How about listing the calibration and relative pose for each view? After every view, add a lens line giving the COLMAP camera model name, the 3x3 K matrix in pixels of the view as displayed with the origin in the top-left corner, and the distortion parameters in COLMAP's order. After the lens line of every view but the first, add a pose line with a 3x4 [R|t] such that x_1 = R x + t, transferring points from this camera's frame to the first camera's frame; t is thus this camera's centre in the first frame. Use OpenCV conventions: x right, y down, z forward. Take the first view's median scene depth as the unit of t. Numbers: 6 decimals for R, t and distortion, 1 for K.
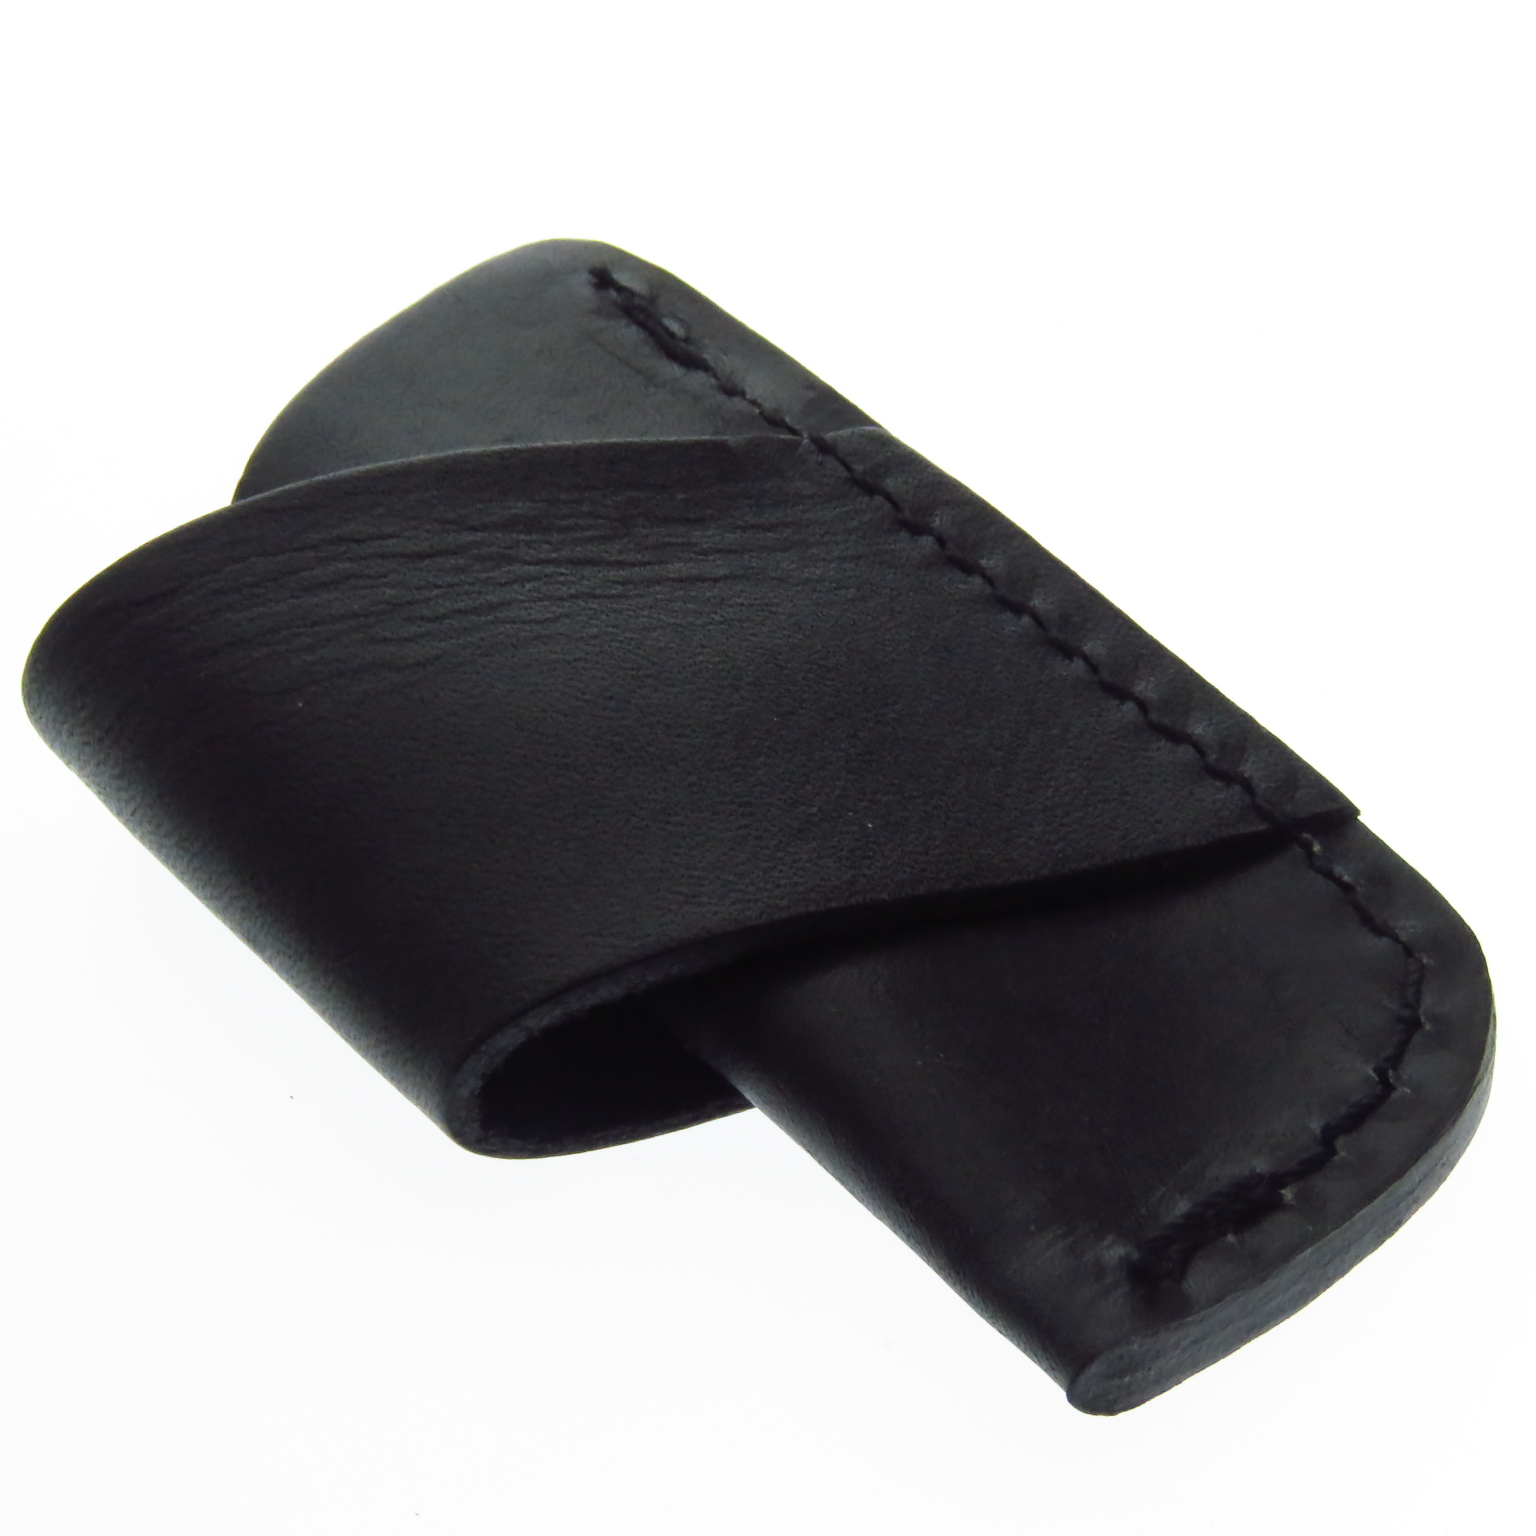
lens RADIAL K [[4348.4, 0, 758.2], [0, 4348.4, 778.9], [0, 0, 1]] dist [-0.404821, 0.000000]
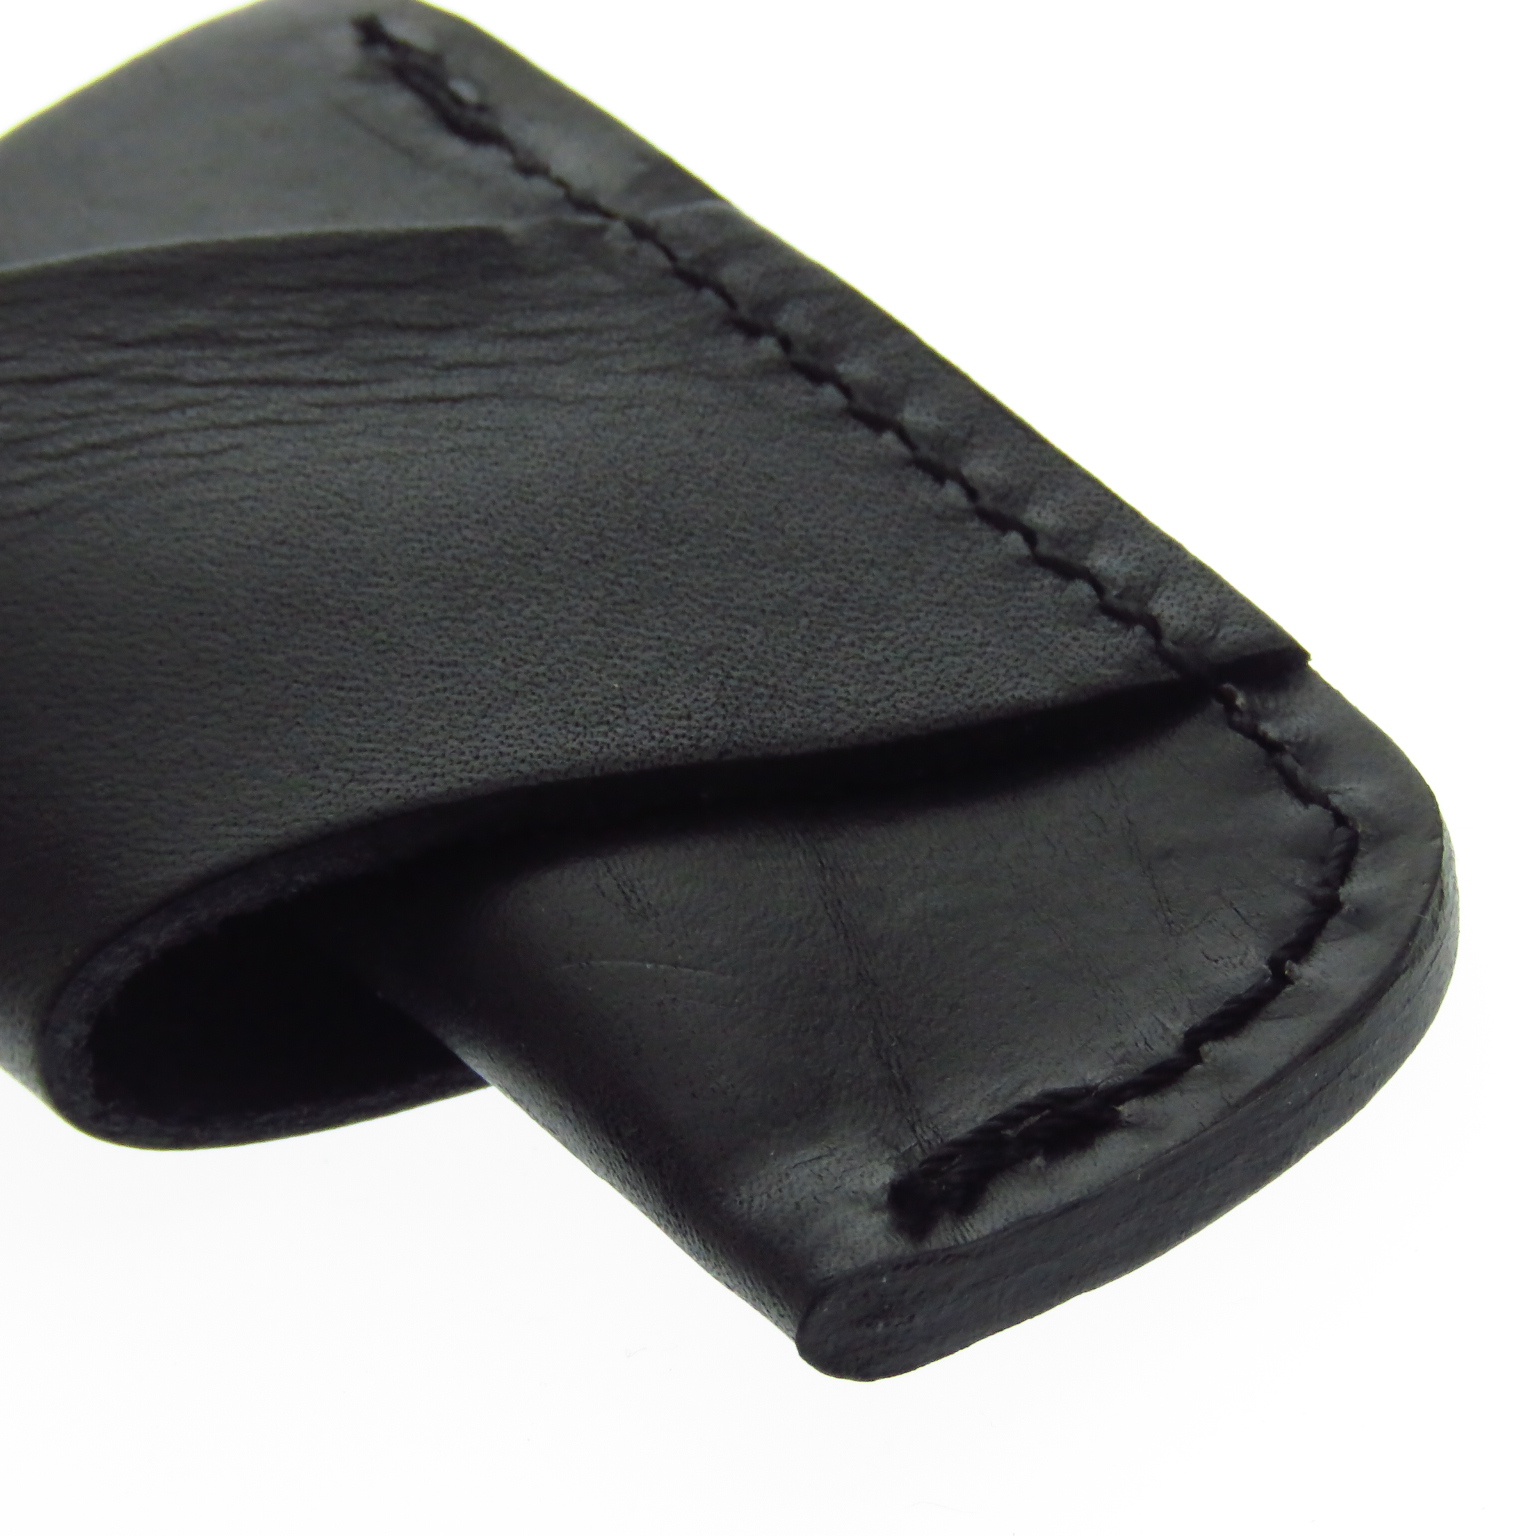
lens RADIAL K [[10228.0, 0, 766.5], [0, 10228.0, 761.4], [0, 0, 1]] dist [-1.508808, 0.000000]
pose [[0.993848, -0.038939, -0.103678, 0.225679], [0.029209, 0.995166, -0.093767, 0.183068], [0.106828, 0.090162, 0.990181, -0.698585]]
